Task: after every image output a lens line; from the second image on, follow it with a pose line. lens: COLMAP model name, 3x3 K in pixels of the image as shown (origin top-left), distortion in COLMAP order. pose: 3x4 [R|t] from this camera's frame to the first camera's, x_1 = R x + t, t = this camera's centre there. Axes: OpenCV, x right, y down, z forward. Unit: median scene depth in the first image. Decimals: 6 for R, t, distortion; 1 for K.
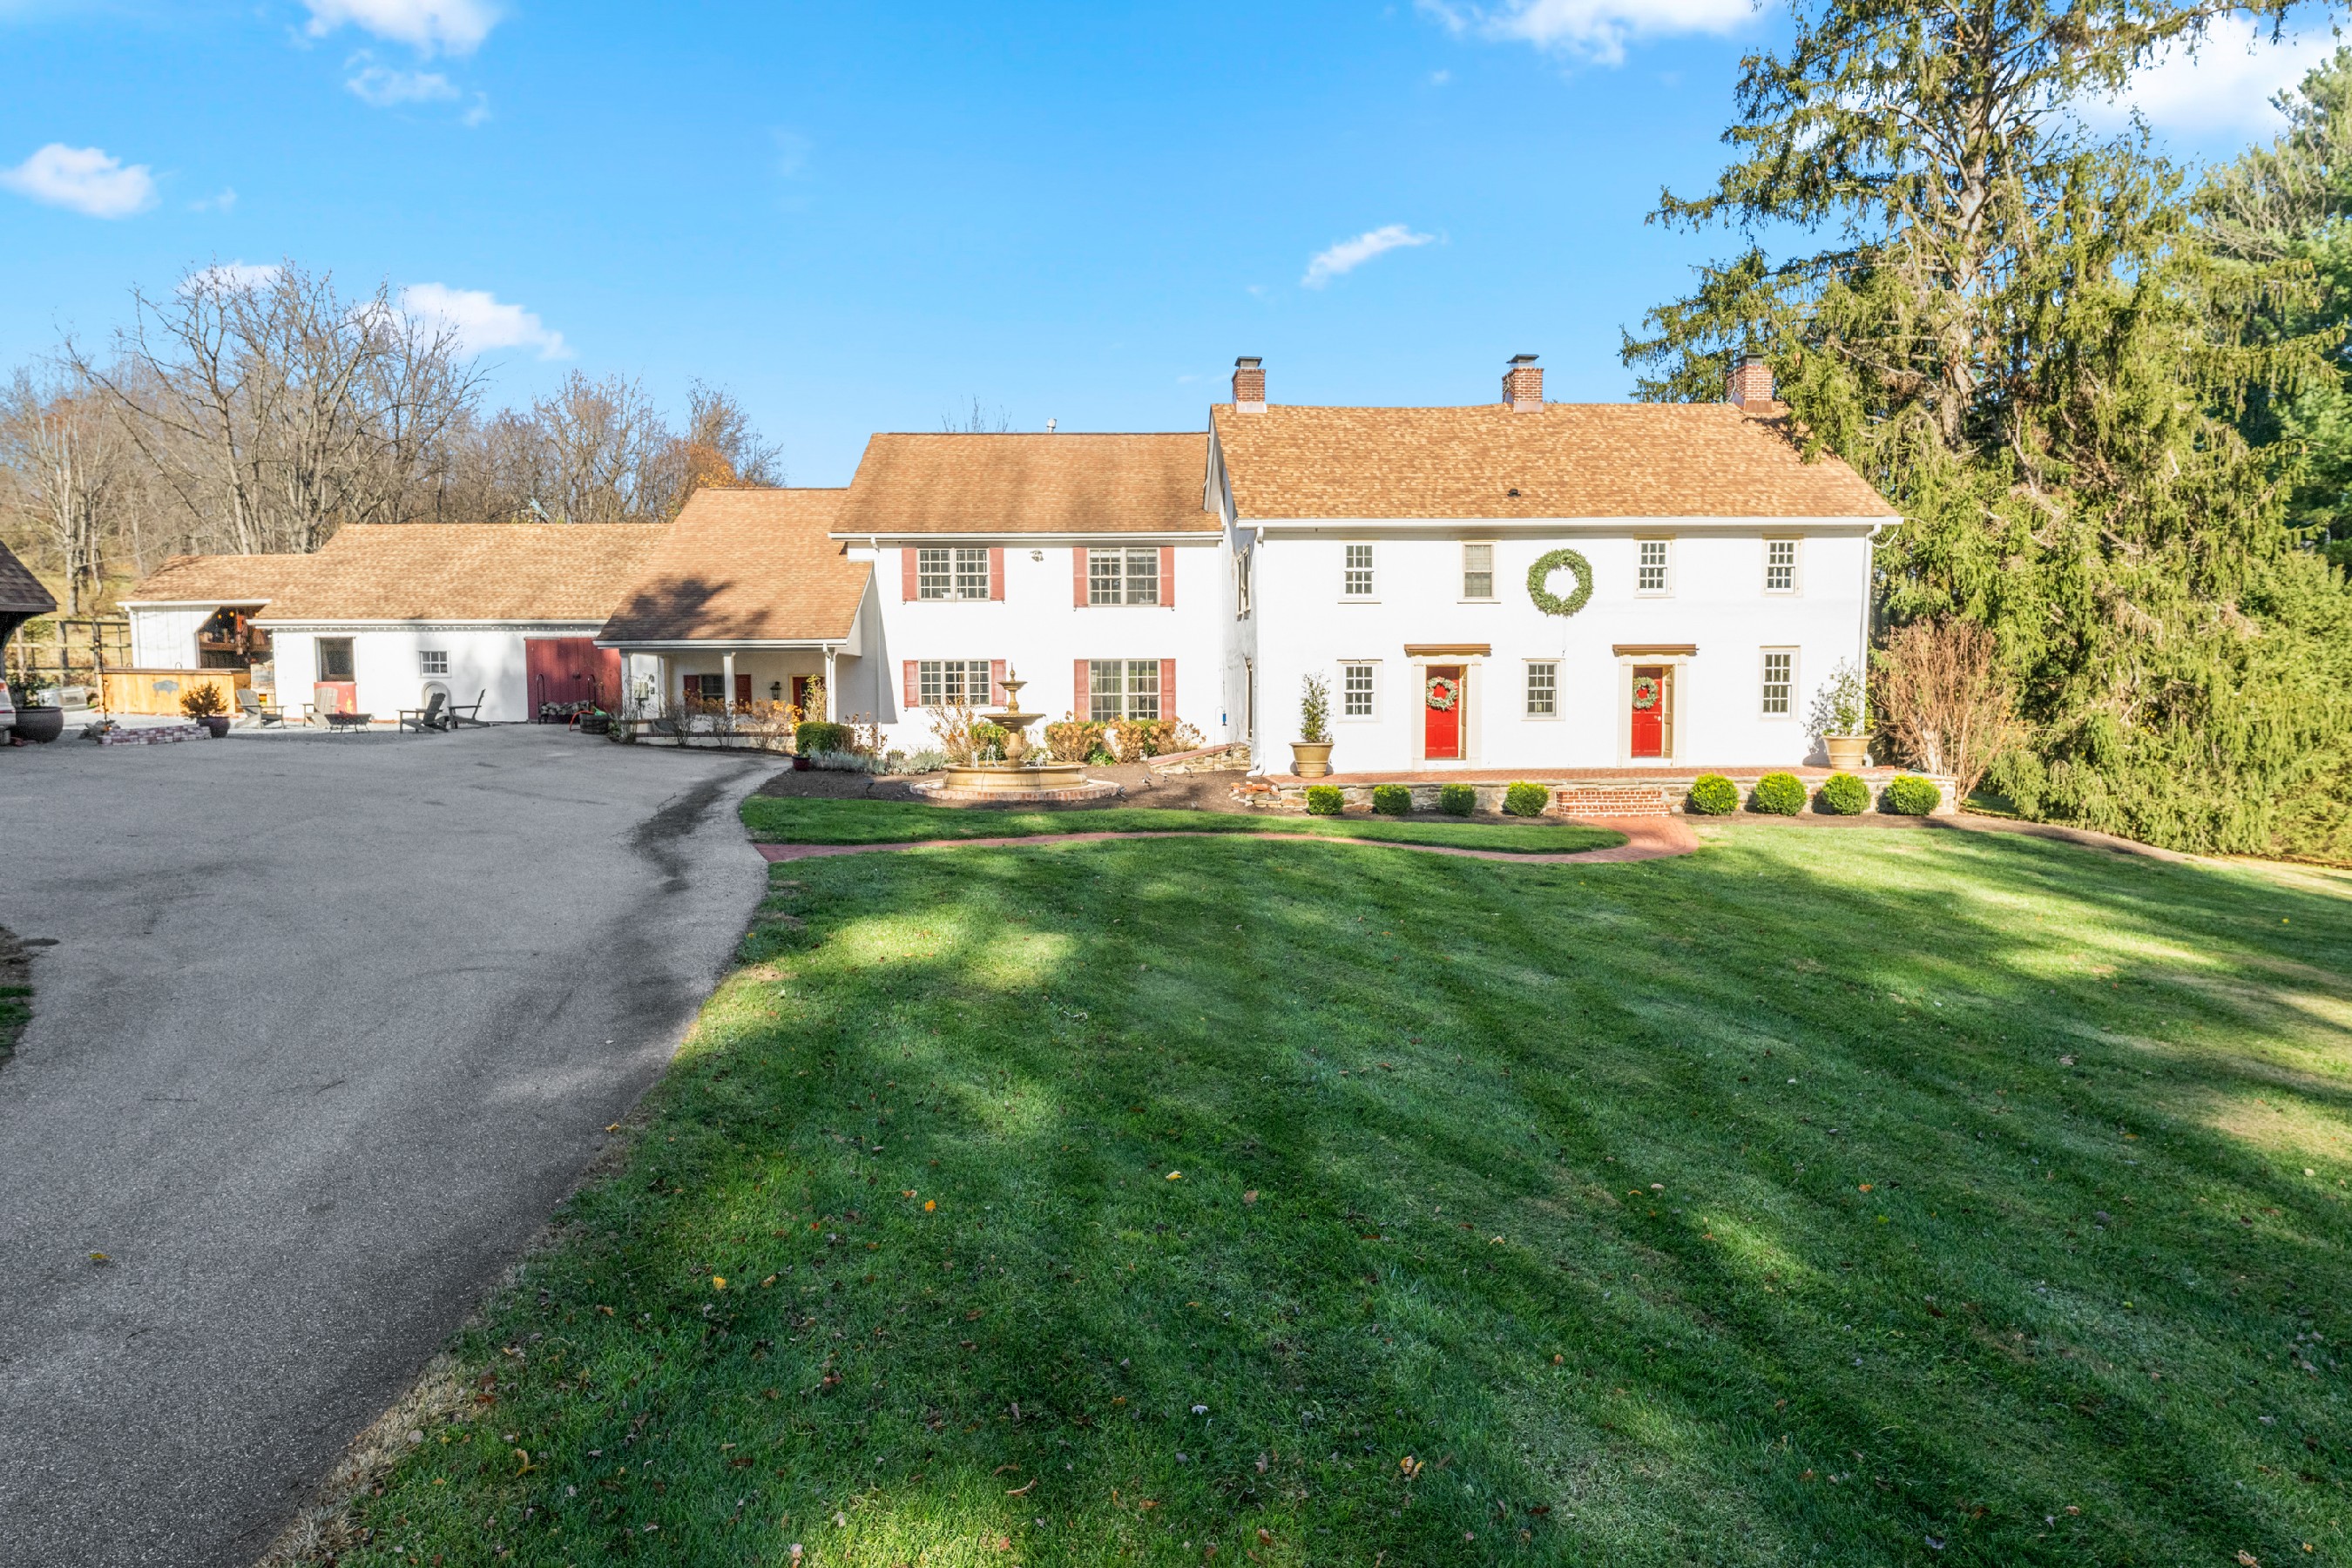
lens RADIAL K [[1220.6, 0, 1181.6], [0, 1220.6, 777.0], [0, 0, 1]] dist [-0.015122, 0.003129]
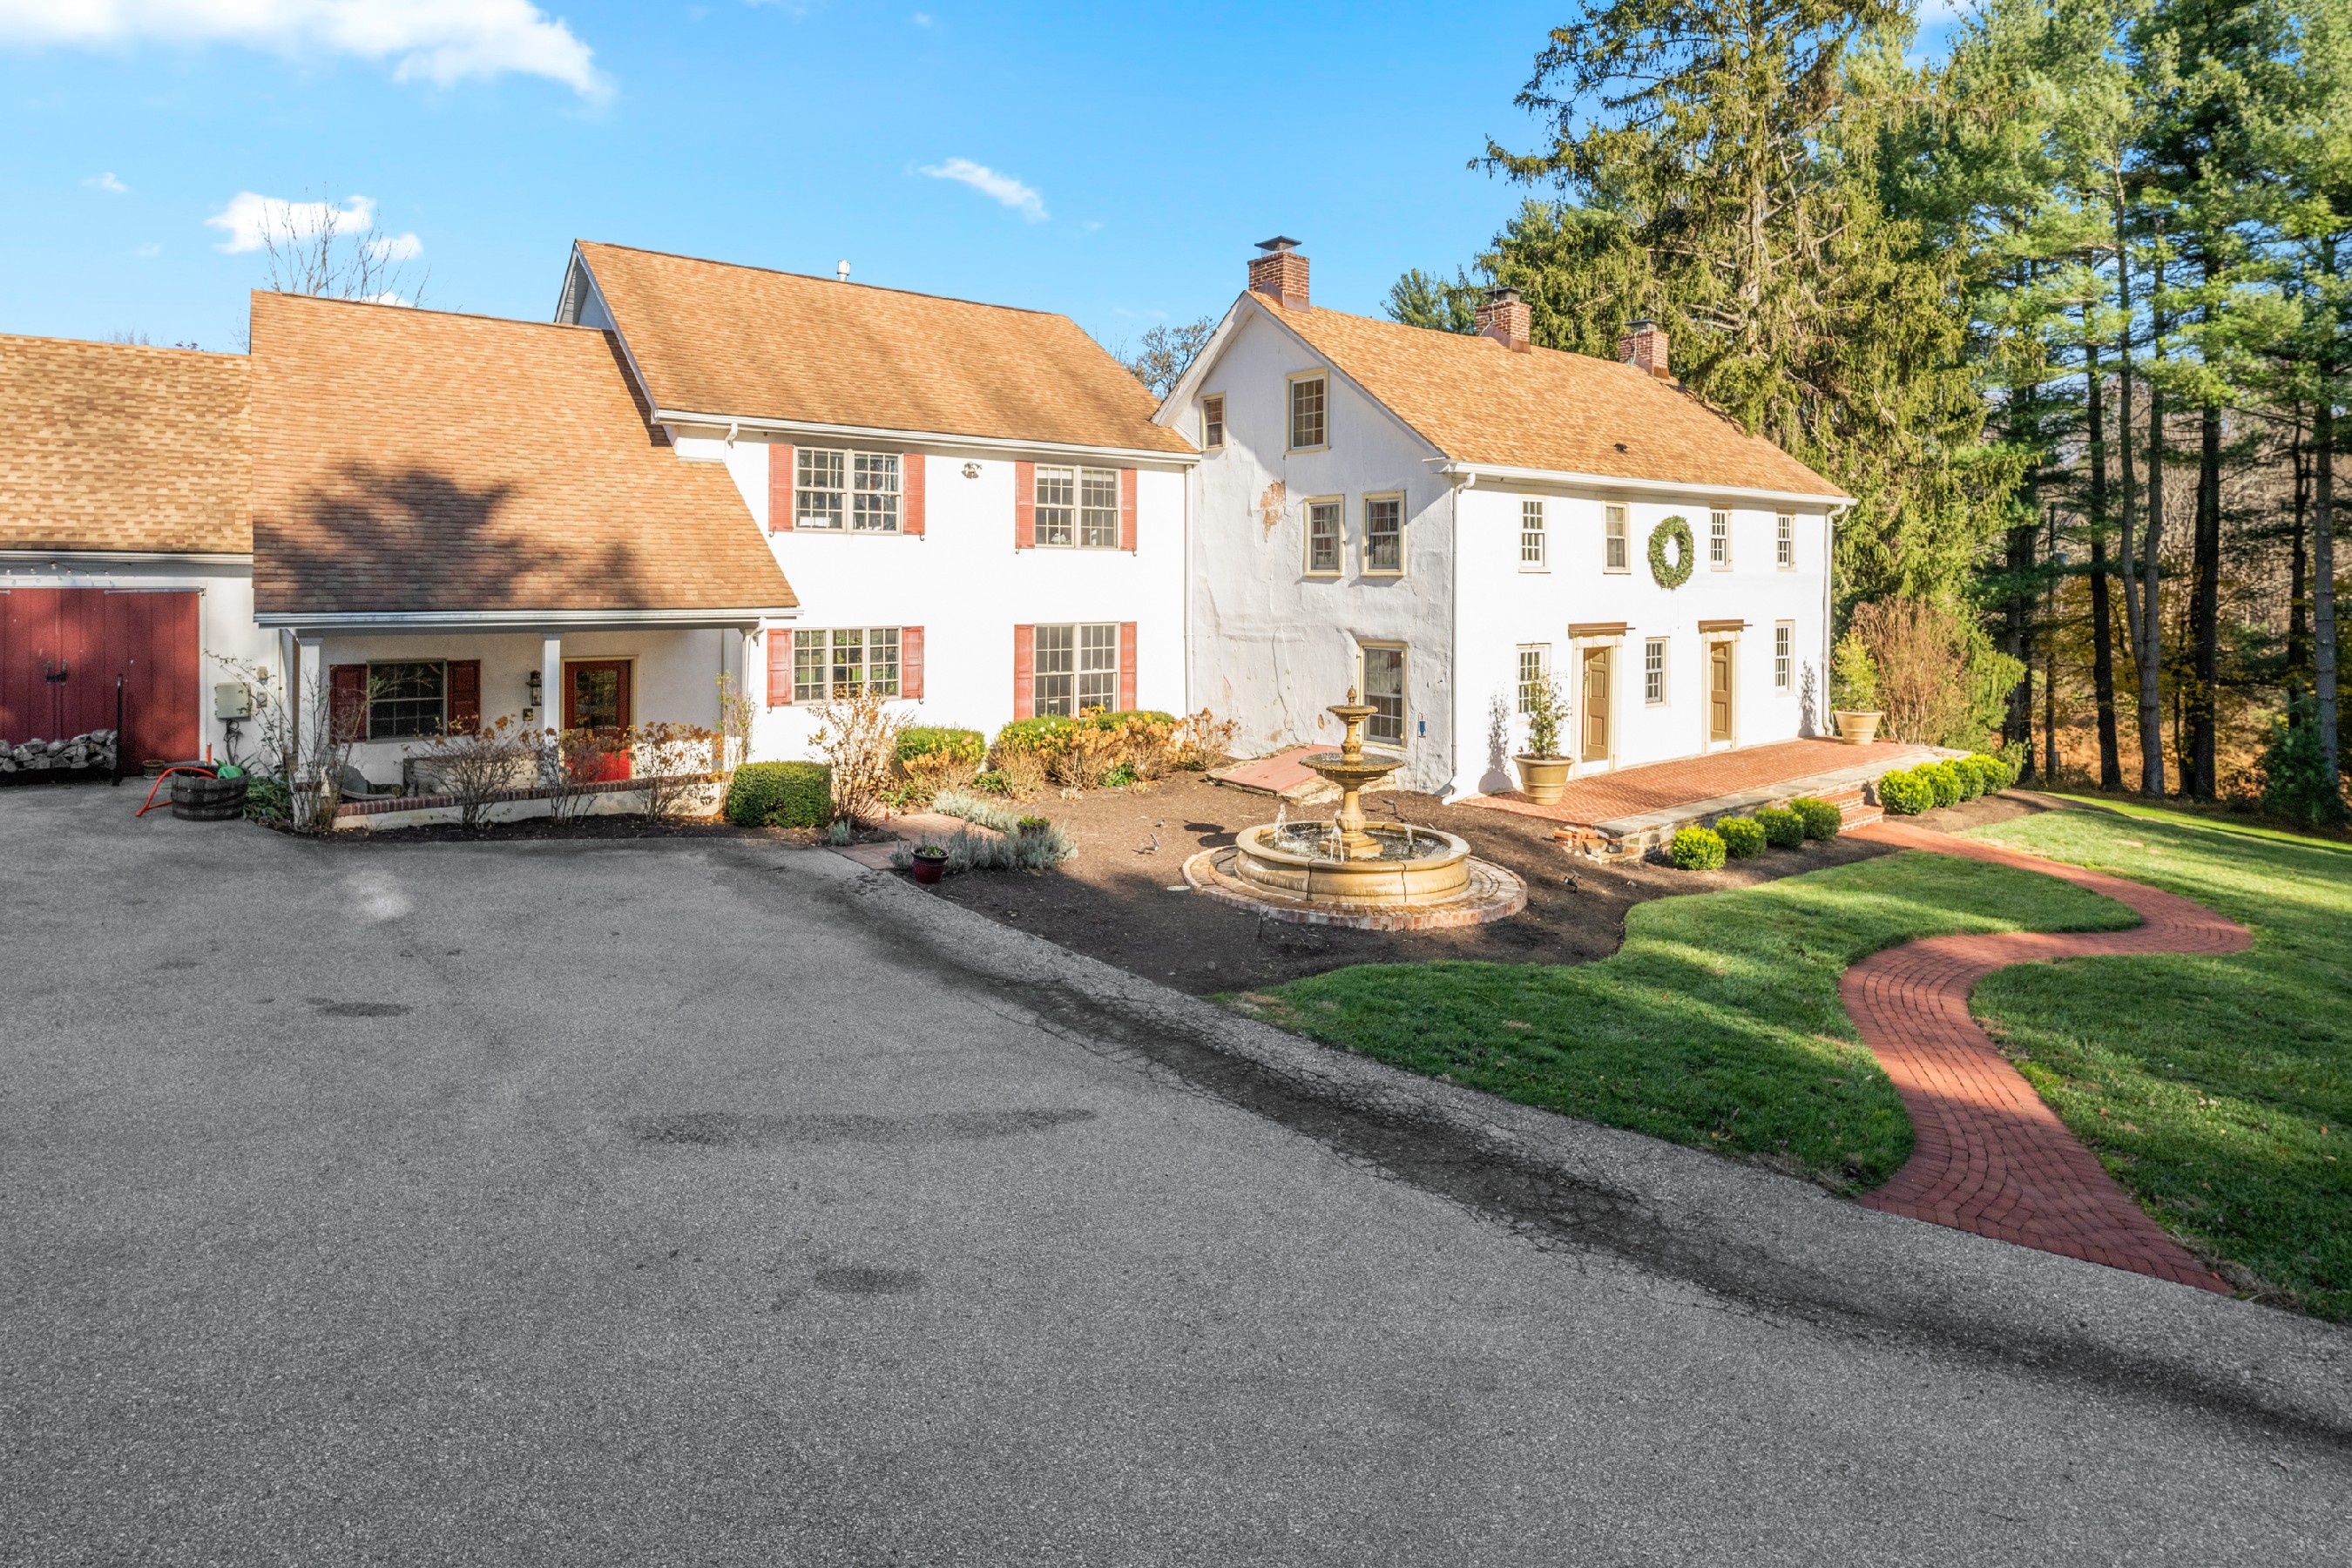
lens RADIAL K [[1220.6, 0, 1108.7], [0, 1220.6, 577.6], [0, 0, 1]] dist [-0.015122, 0.003129]
pose [[0.816610, 0.010935, 0.577086, -0.441164], [0.027172, 0.997984, -0.057360, -0.082411], [-0.576550, 0.062521, 0.814666, 0.415827]]
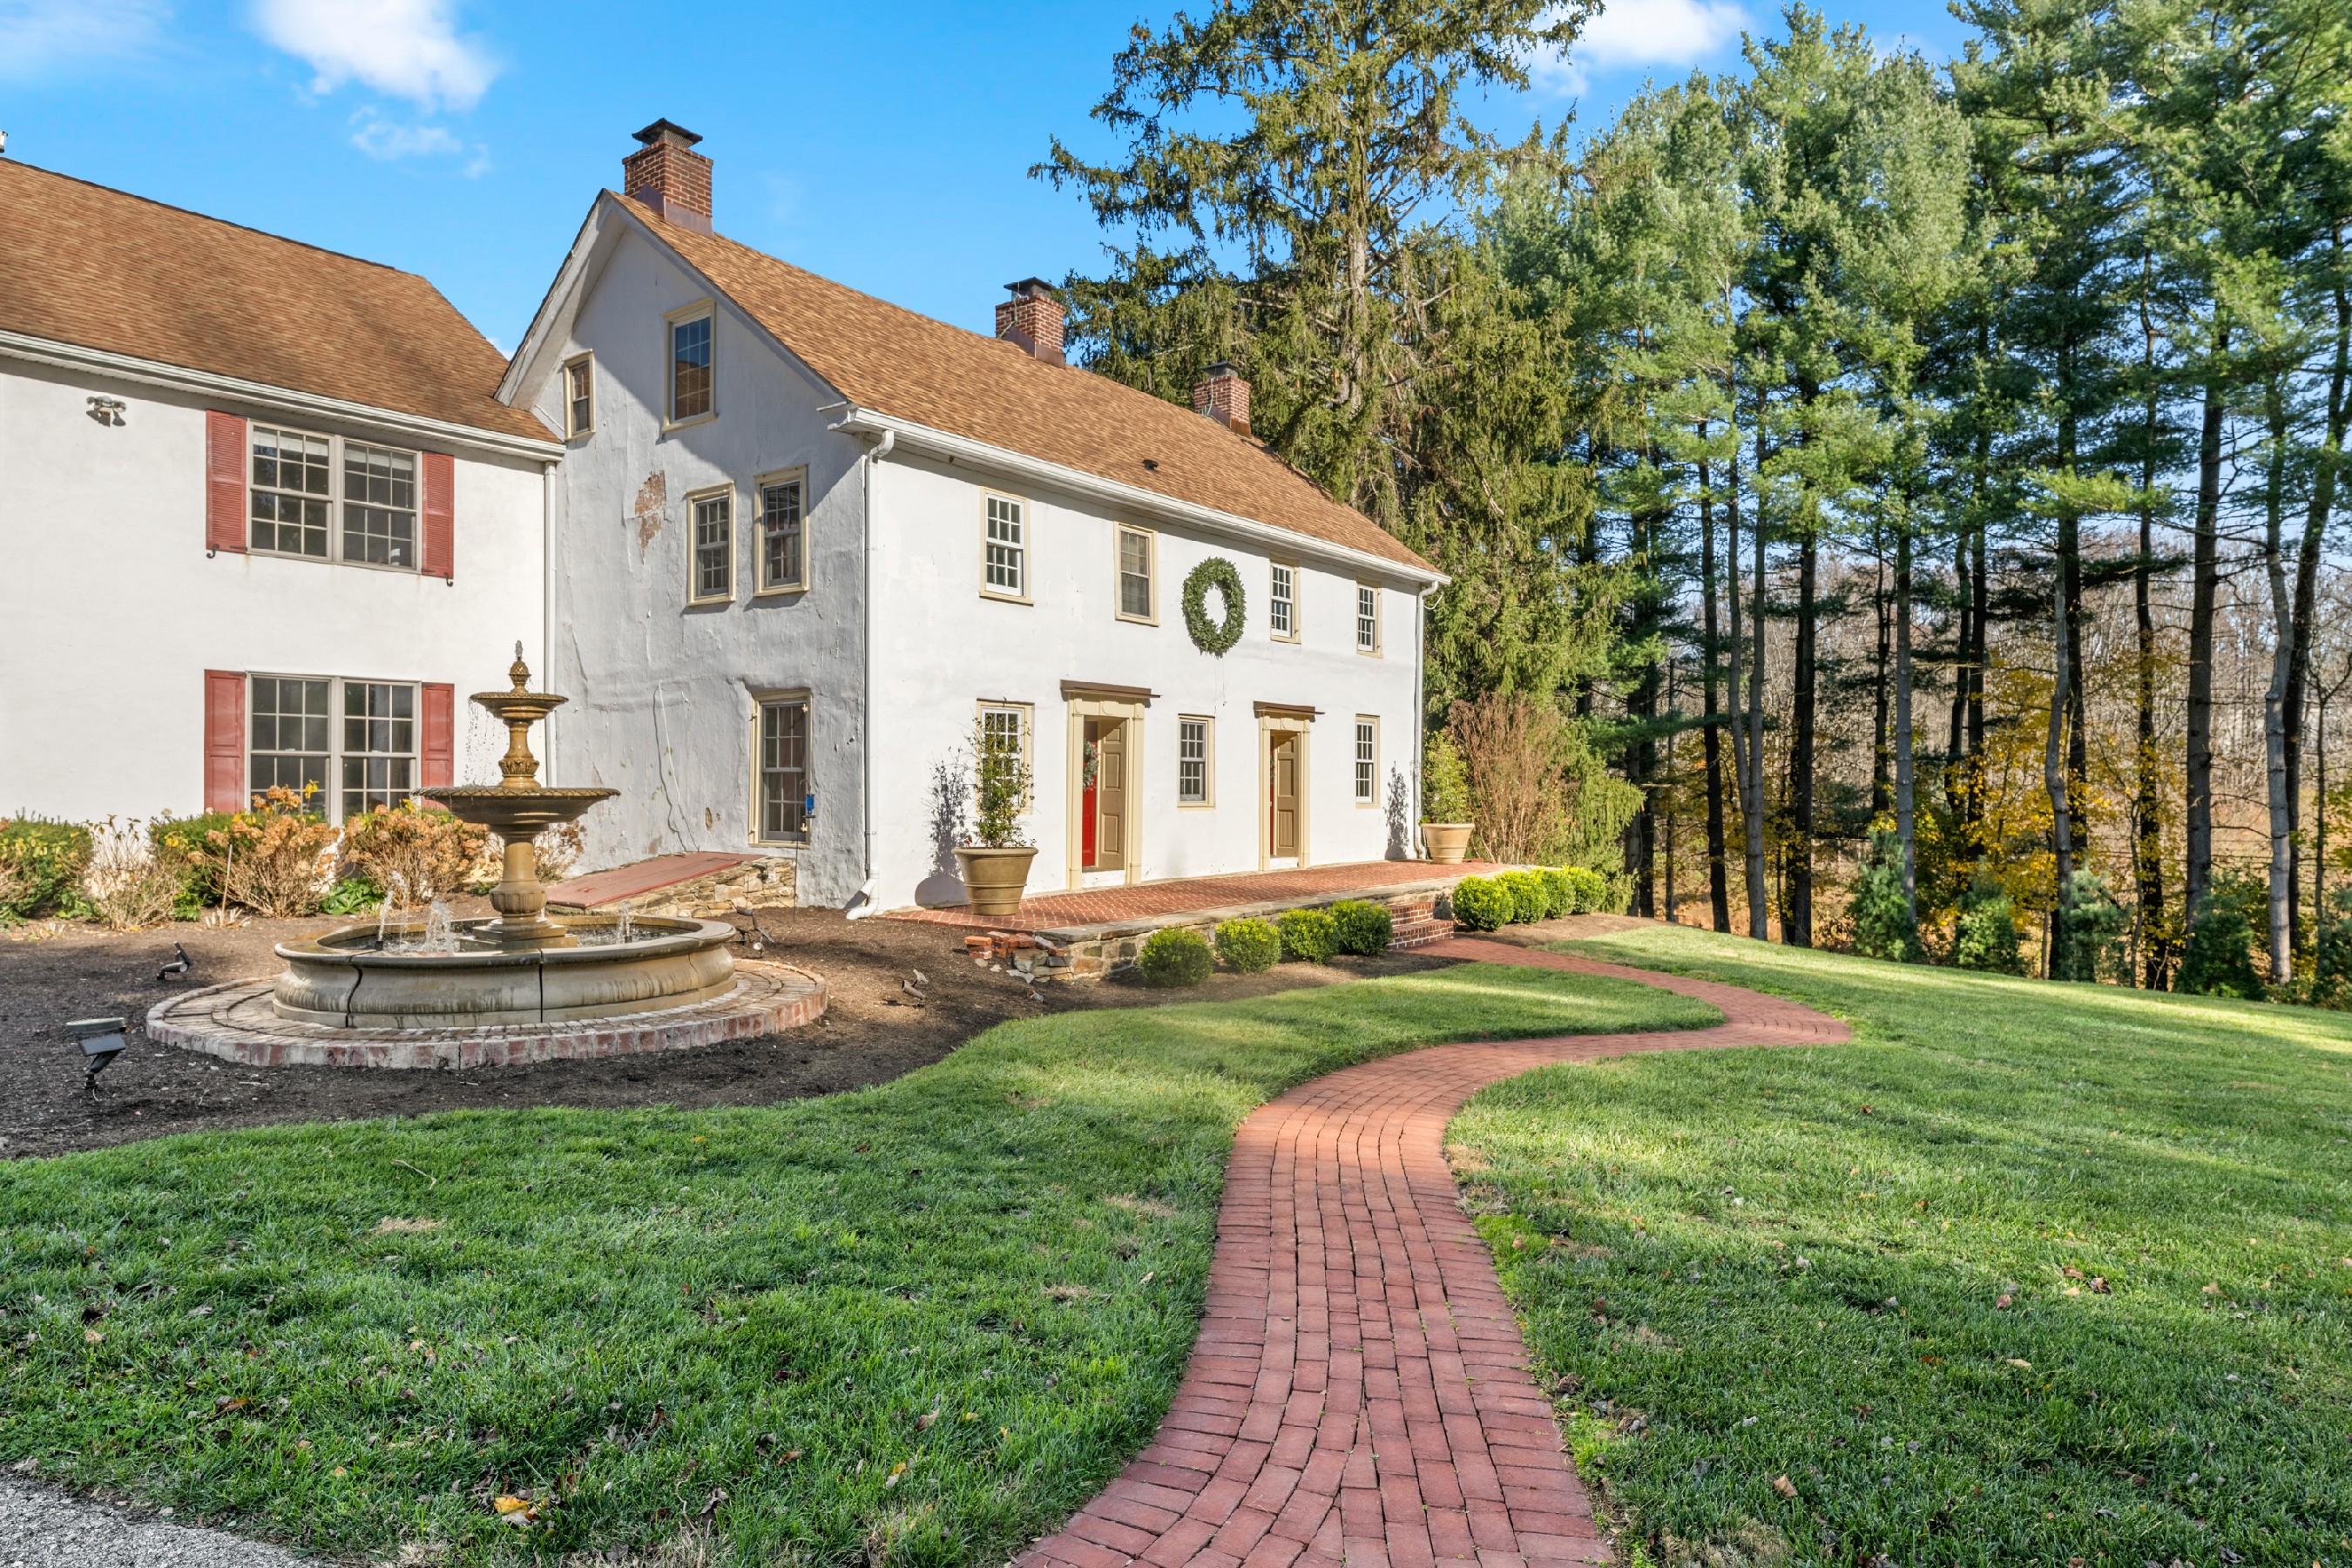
lens RADIAL K [[1300.9, 0, 1132.9], [0, 1300.9, 792.7], [0, 0, 1]] dist [-0.008411, -0.000144]
pose [[0.641280, 0.006262, 0.767282, -0.229500], [0.042808, 0.998117, -0.043924, -0.019526], [-0.766112, 0.061014, 0.639804, 0.464808]]
